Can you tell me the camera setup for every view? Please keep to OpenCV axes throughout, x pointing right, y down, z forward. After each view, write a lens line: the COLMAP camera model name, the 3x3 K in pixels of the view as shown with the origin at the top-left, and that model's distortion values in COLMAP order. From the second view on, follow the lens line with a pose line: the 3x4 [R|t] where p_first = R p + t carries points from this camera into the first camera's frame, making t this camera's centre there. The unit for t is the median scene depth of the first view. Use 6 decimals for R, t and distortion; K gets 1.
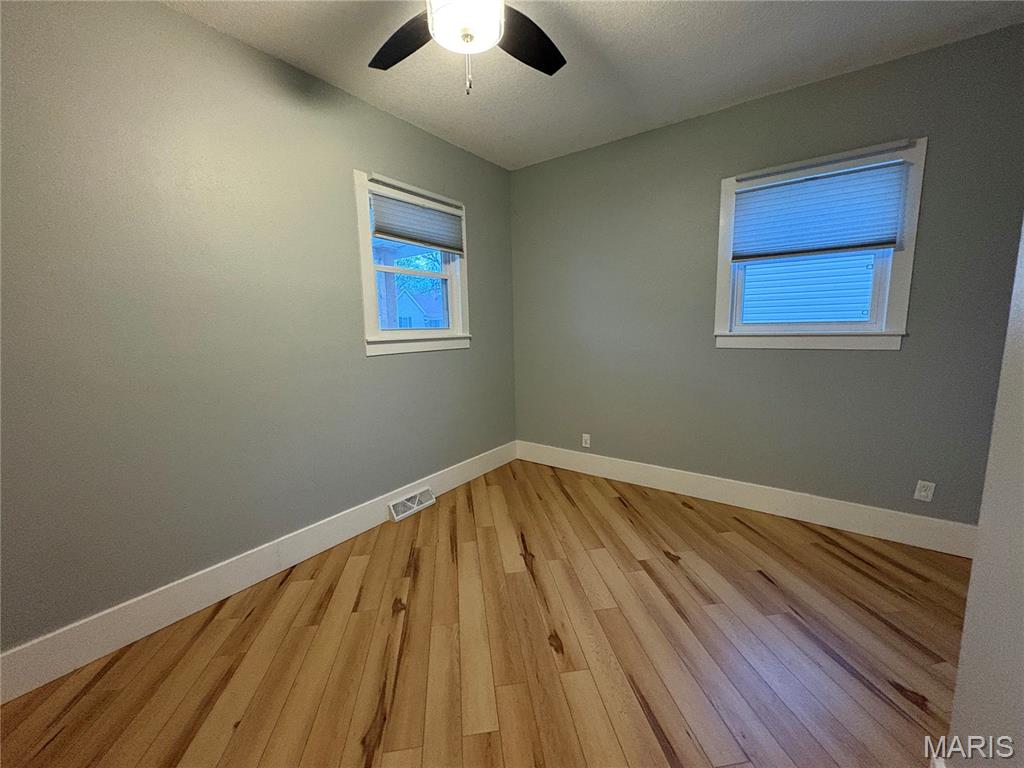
lens RADIAL K [[406.6, 0, 511.5], [0, 406.6, 382.0], [0, 0, 1]] dist [0.000454, 0.000641]
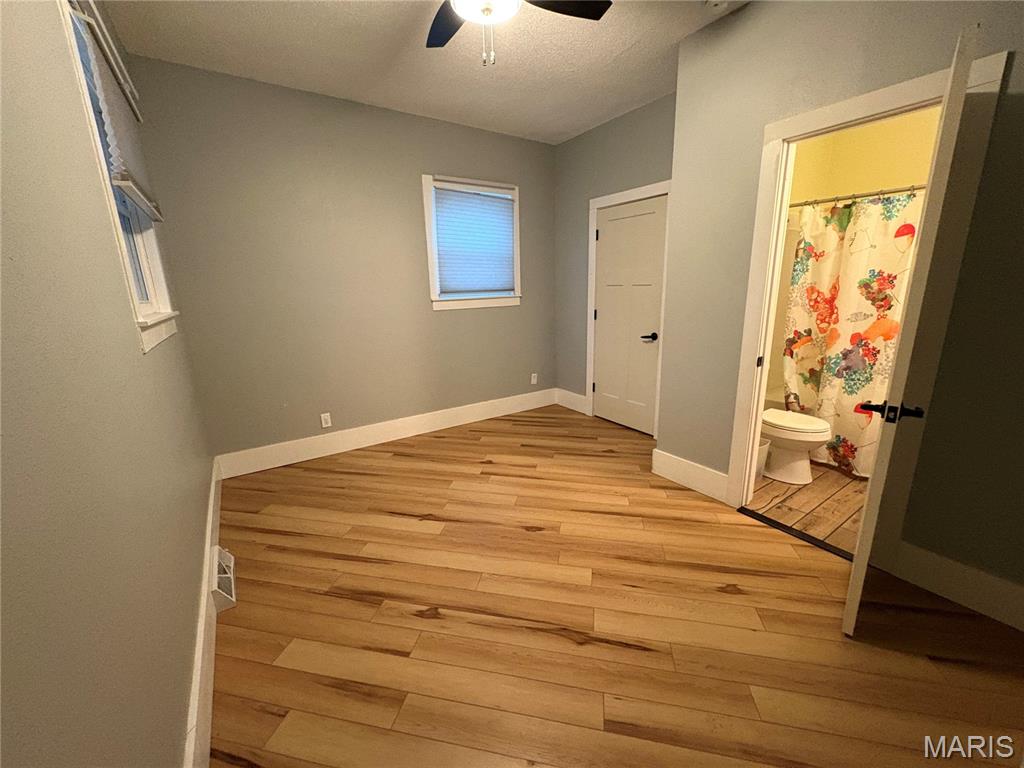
lens RADIAL K [[406.6, 0, 515.2], [0, 406.6, 382.8], [0, 0, 1]] dist [0.000454, 0.000641]
pose [[0.336093, -0.208511, 0.918458, -0.764007], [0.146860, 0.974859, 0.167575, -0.047230], [-0.930308, 0.078563, 0.358266, 0.390448]]
